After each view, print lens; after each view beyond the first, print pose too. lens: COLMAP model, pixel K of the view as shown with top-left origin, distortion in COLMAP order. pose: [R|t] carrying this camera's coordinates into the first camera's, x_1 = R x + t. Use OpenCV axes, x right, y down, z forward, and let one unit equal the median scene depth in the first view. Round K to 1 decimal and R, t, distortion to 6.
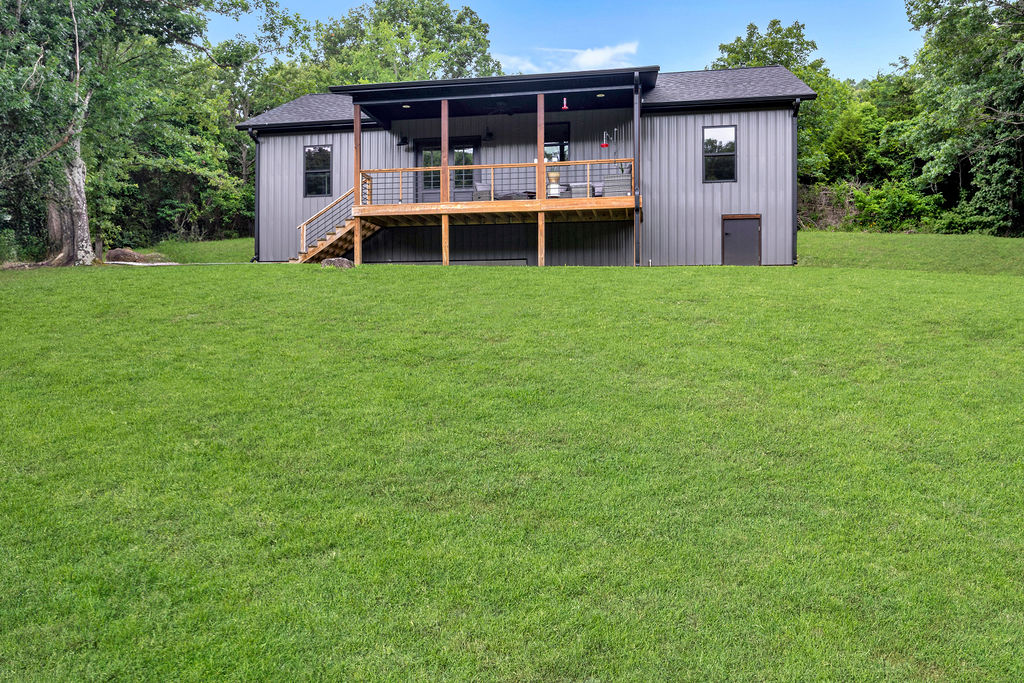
lens RADIAL K [[743.6, 0, 512.0], [0, 743.6, 341.5], [0, 0, 1]] dist [-0.003615, -0.003137]
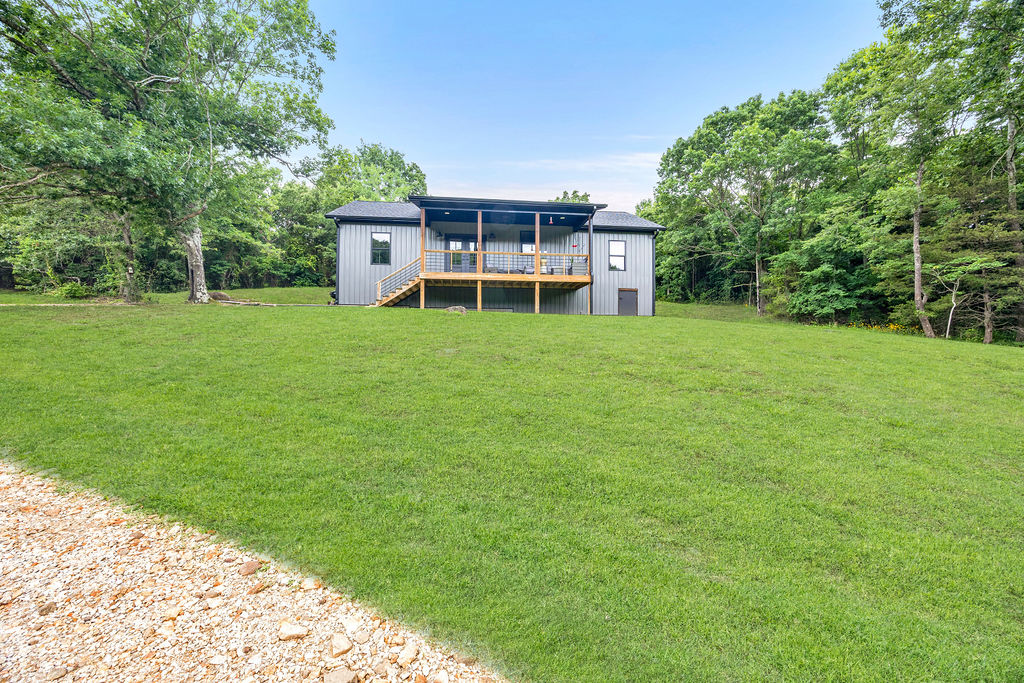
lens RADIAL K [[386.4, 0, 508.5], [0, 386.4, 339.9], [0, 0, 1]] dist [0.000837, 0.000083]
pose [[0.958459, 0.007713, 0.285124, -0.256225], [-0.000911, 0.999712, -0.023981, -0.017472], [-0.285227, 0.022725, 0.958190, 0.155199]]
